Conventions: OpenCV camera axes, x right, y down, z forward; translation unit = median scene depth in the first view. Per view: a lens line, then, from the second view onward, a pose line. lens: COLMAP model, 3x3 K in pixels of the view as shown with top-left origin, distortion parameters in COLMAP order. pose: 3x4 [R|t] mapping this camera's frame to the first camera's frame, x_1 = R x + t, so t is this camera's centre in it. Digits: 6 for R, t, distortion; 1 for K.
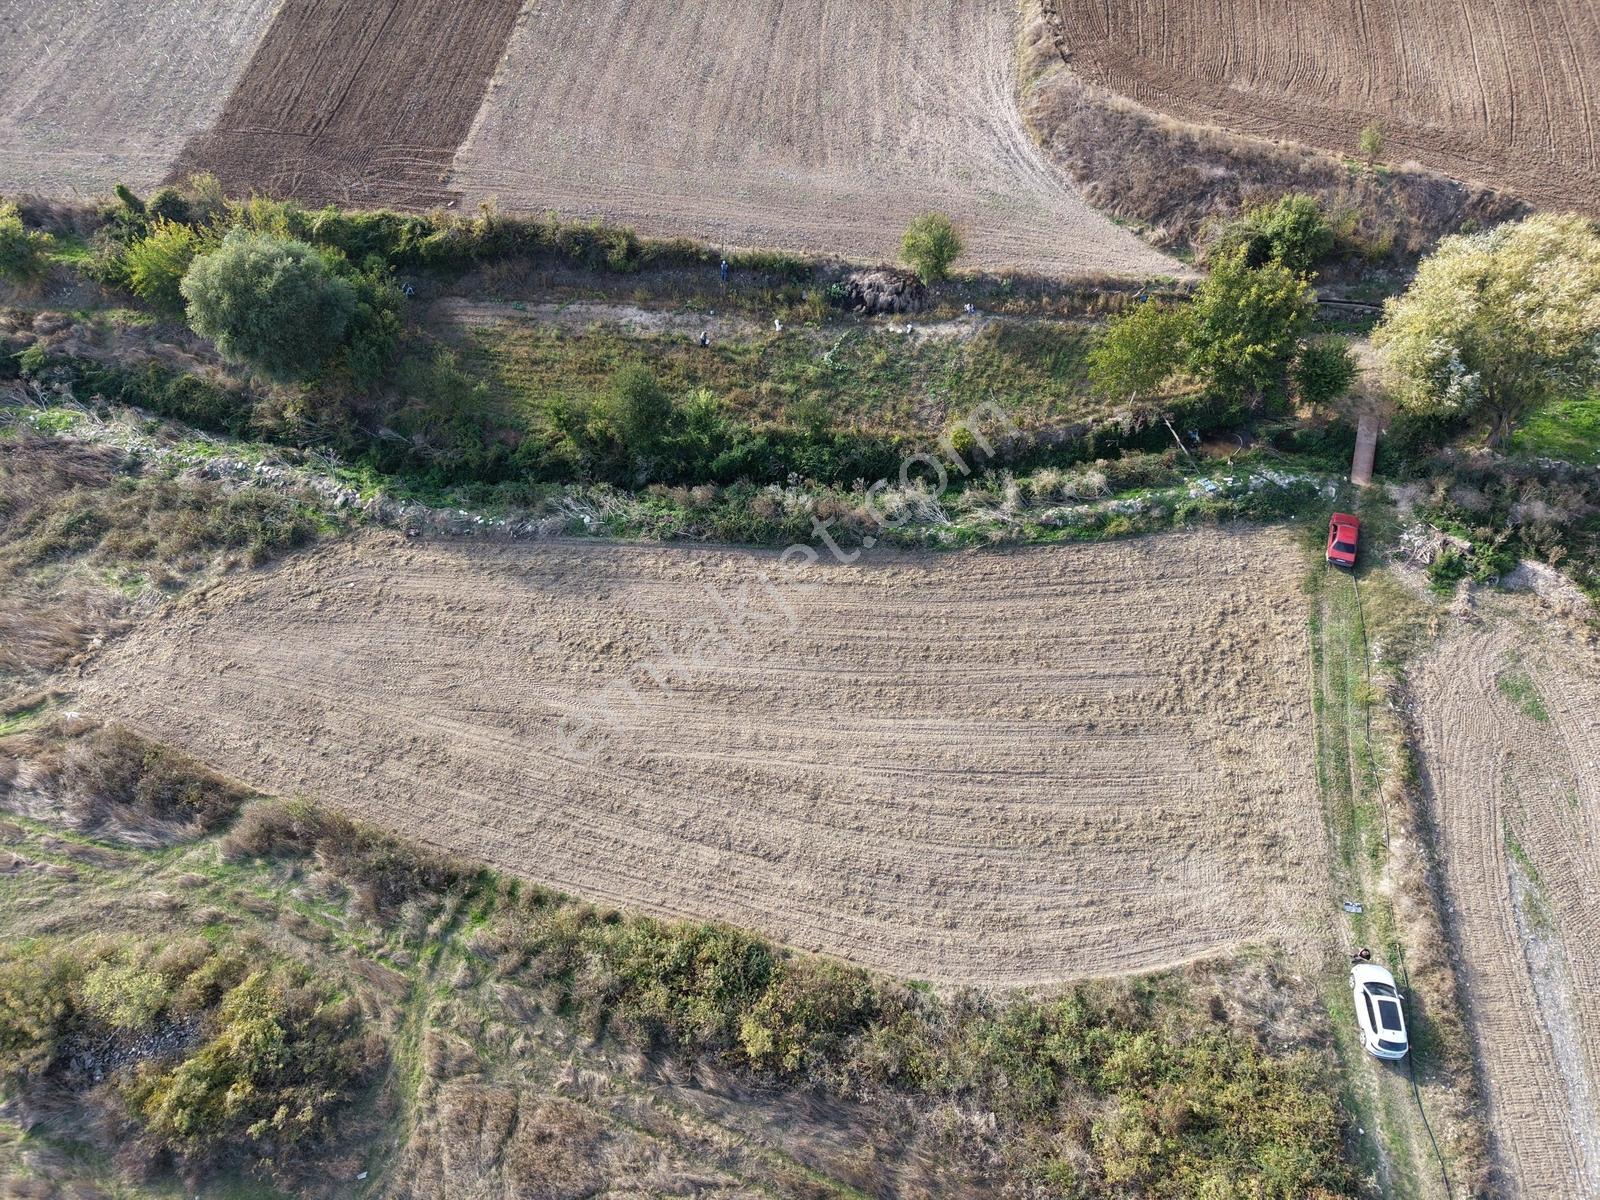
lens RADIAL K [[1073.6, 0, 800.0], [0, 1073.6, 600.0], [0, 0, 1]] dist [0.008735, -0.005129]
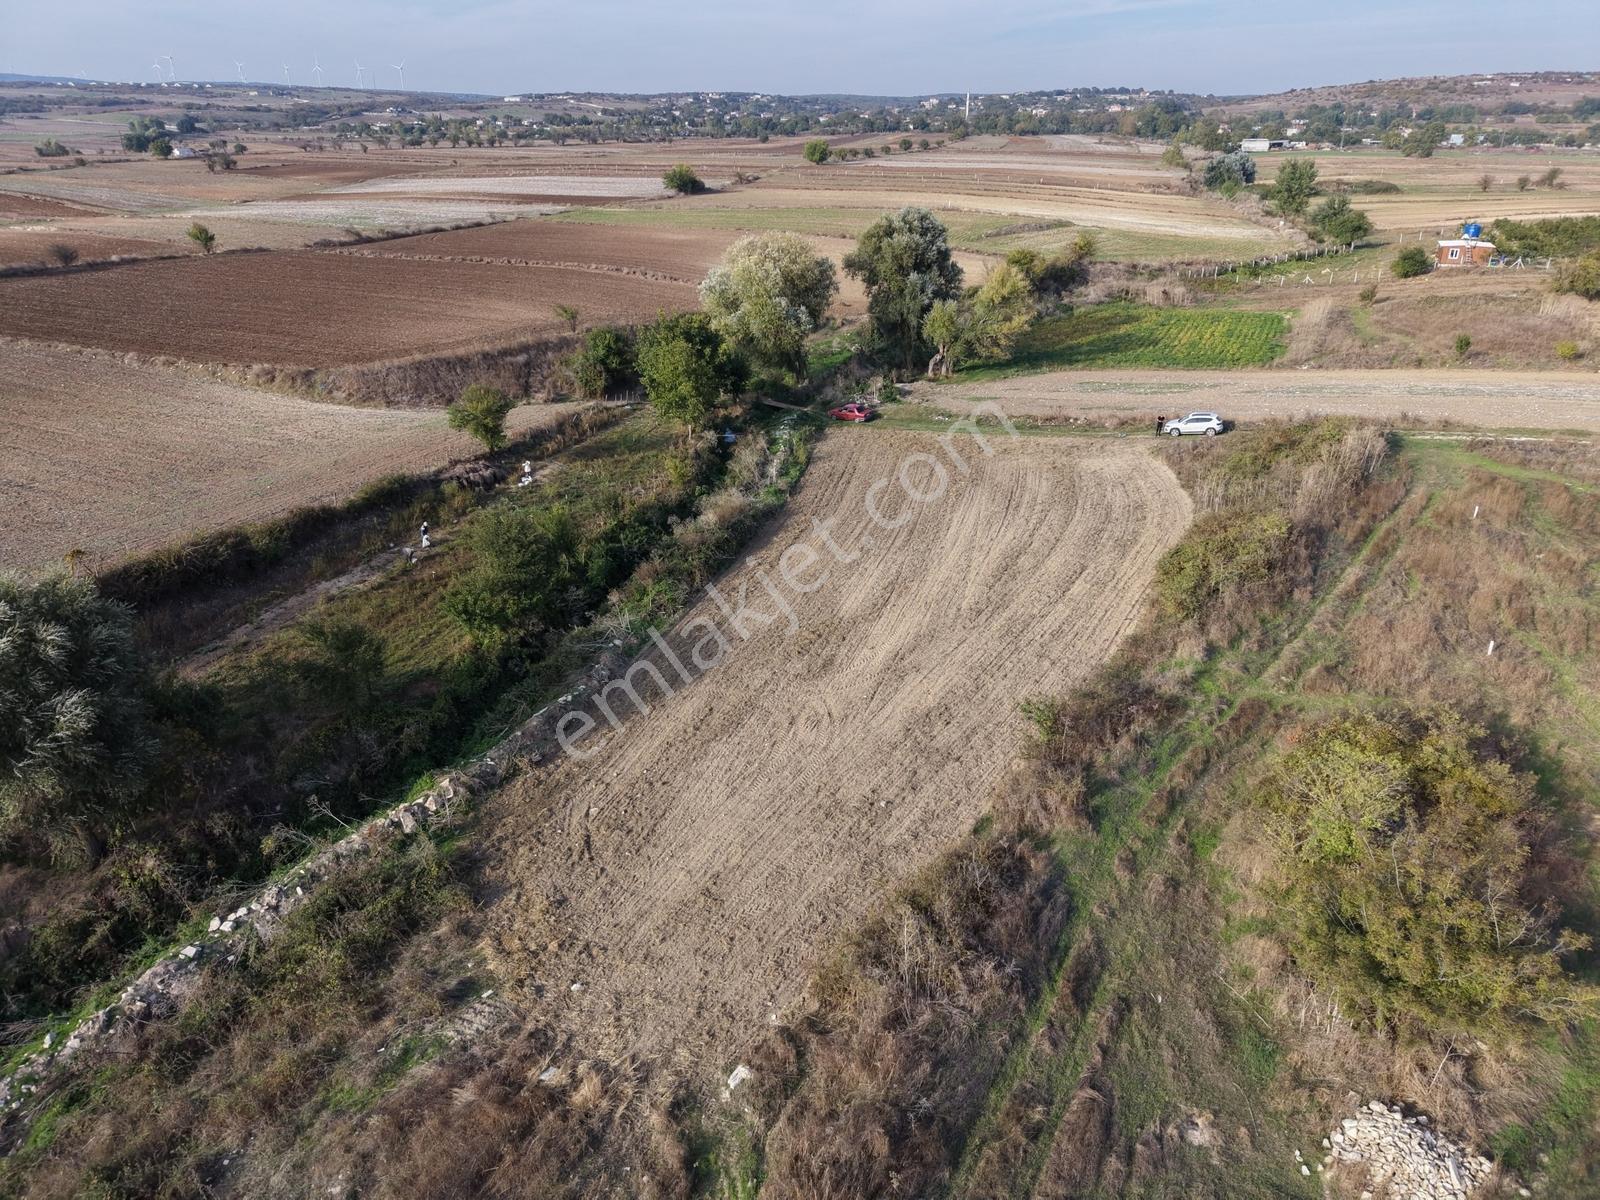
lens RADIAL K [[1073.6, 0, 798.7], [0, 1073.6, 596.6], [0, 0, 1]] dist [0.008735, -0.005129]
pose [[0.247815, -0.383861, 0.889516, -0.945287], [0.819198, 0.573192, 0.019131, 0.000149], [-0.517206, 0.723949, 0.456504, 0.588332]]
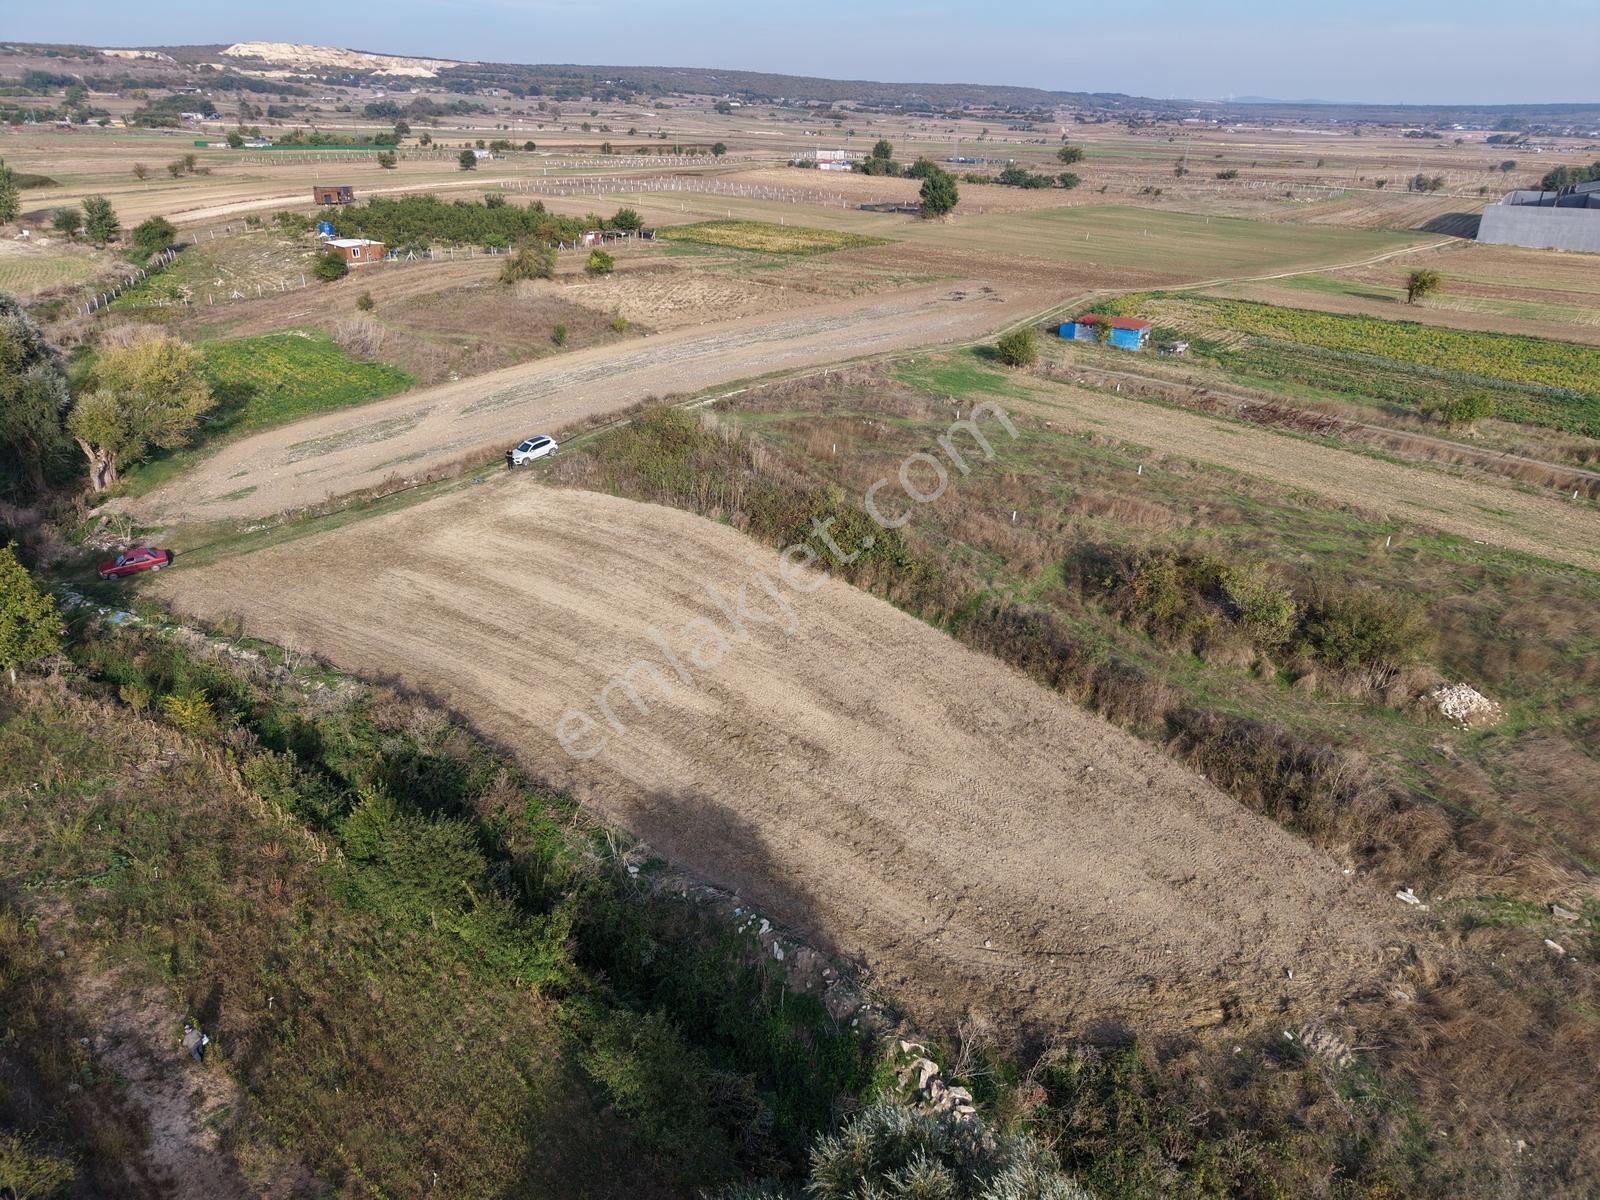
lens RADIAL K [[1073.6, 0, 799.5], [0, 1073.6, 593.6], [0, 0, 1]] dist [0.008735, -0.005129]
pose [[-0.811366, -0.248305, 0.529179, -0.637745], [0.488366, 0.209536, 0.847109, -0.667986], [-0.321223, 0.945748, -0.048746, 0.918551]]
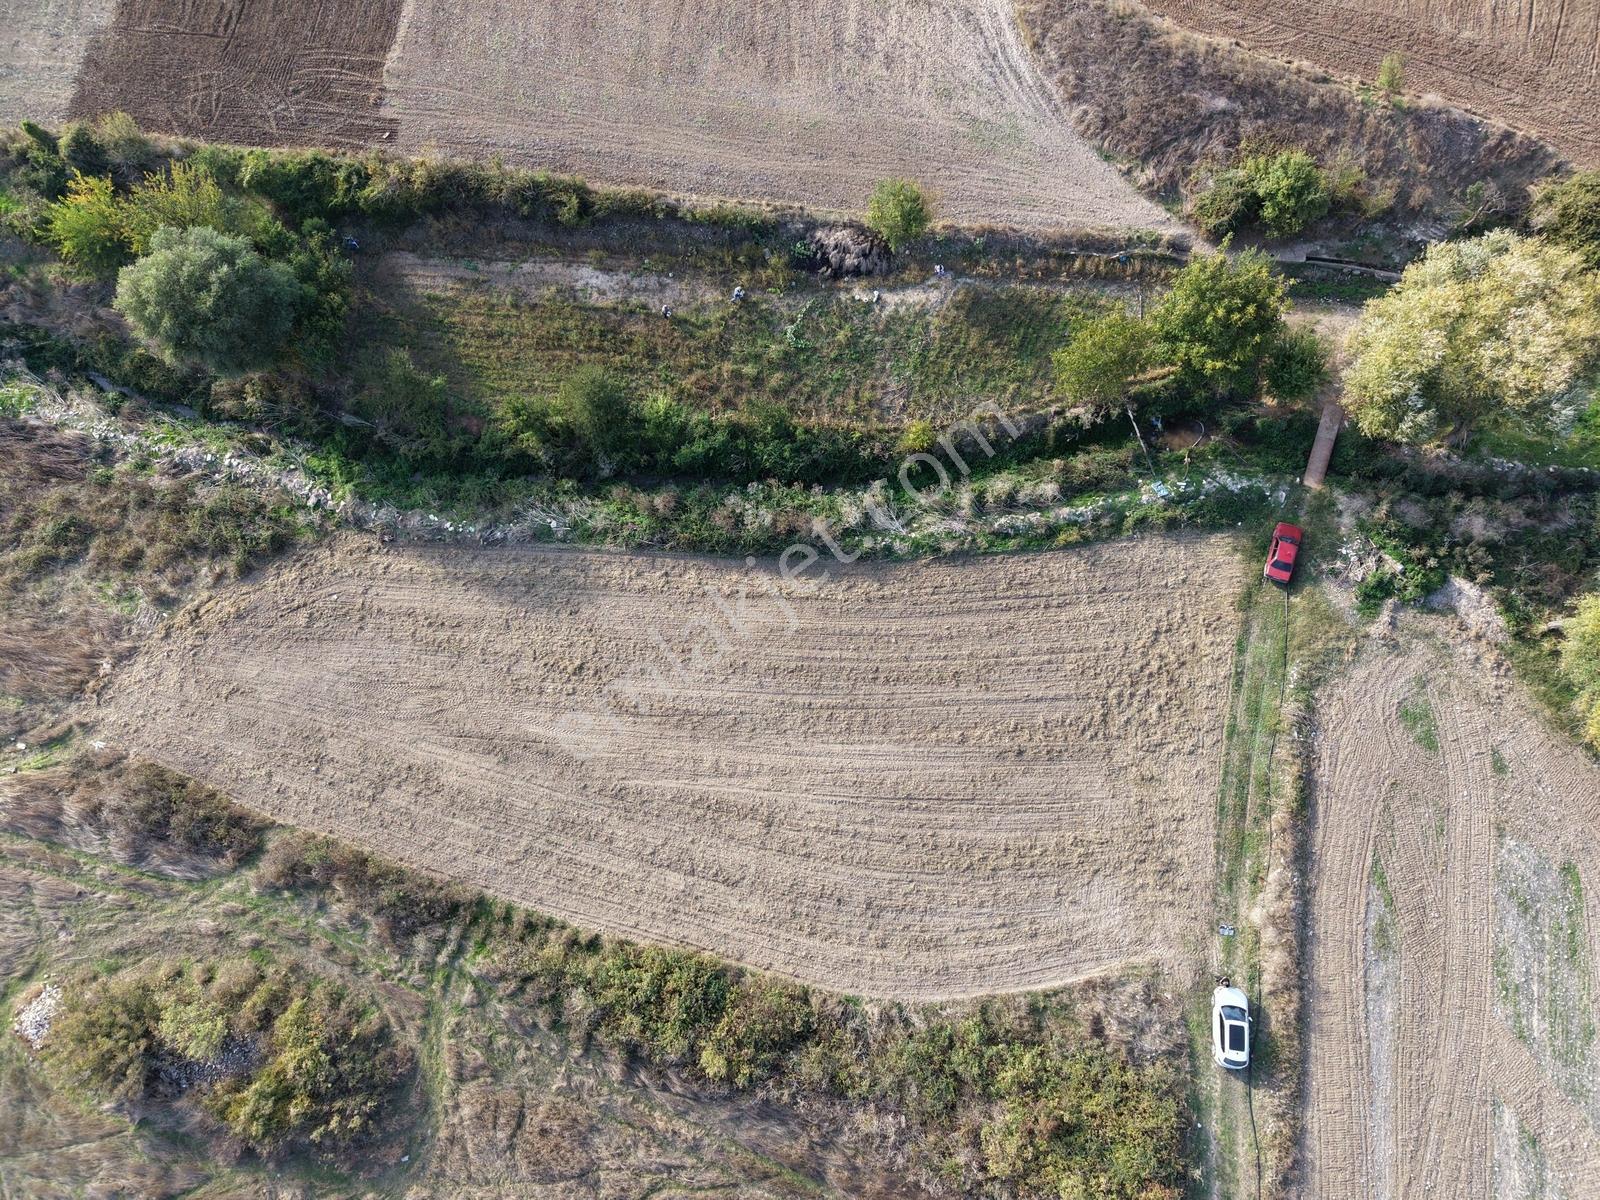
lens RADIAL K [[1073.6, 0, 802.6], [0, 1073.6, 598.9], [0, 0, 1]] dist [0.008735, -0.005129]
pose [[0.999979, 0.000364, -0.006501, 0.051513], [0.001659, 0.951253, 0.308406, -0.354260], [0.006296, -0.308410, 0.951233, -0.002099]]
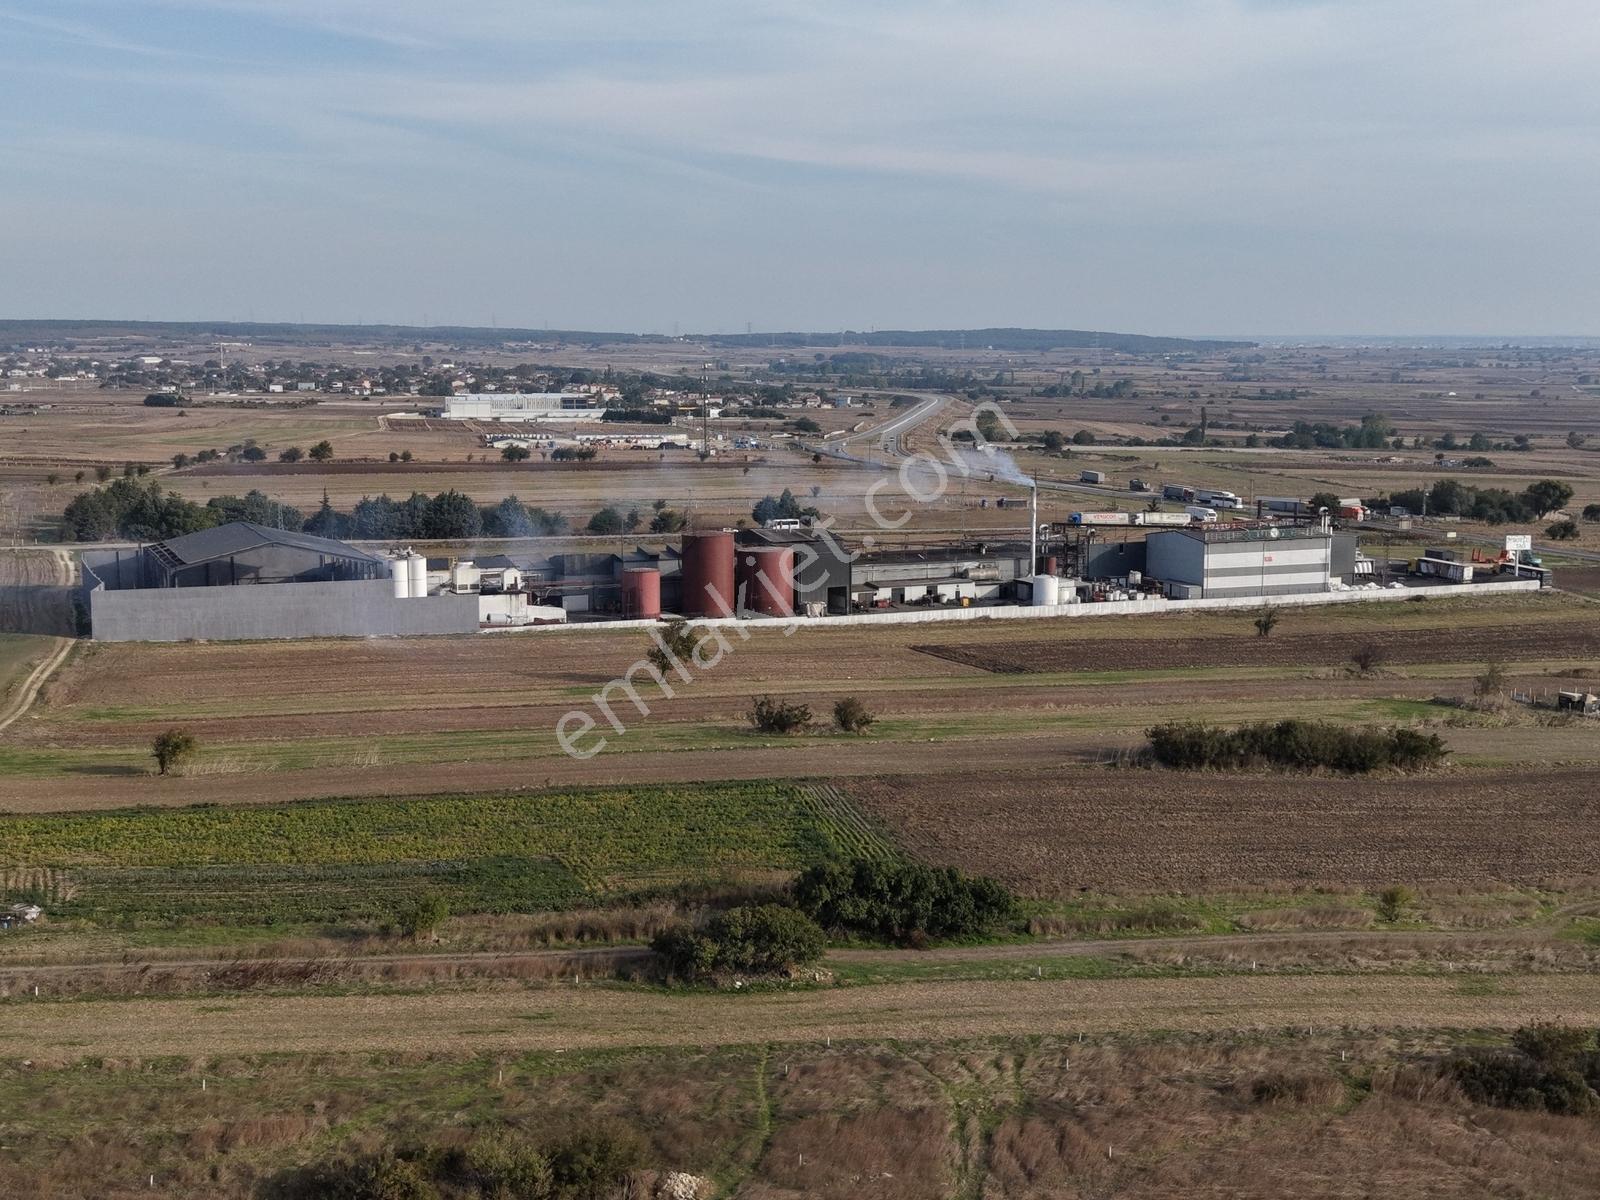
lens RADIAL K [[2161.6, 0, 787.5], [0, 2161.6, 596.2], [0, 0, 1]] dist [0.085315, 0.000000]
pose [[-0.942795, 0.039145, -0.331066, -0.098697], [-0.282553, 0.433202, 0.855862, -1.625635], [0.176921, 0.900446, -0.397360, 1.108948]]
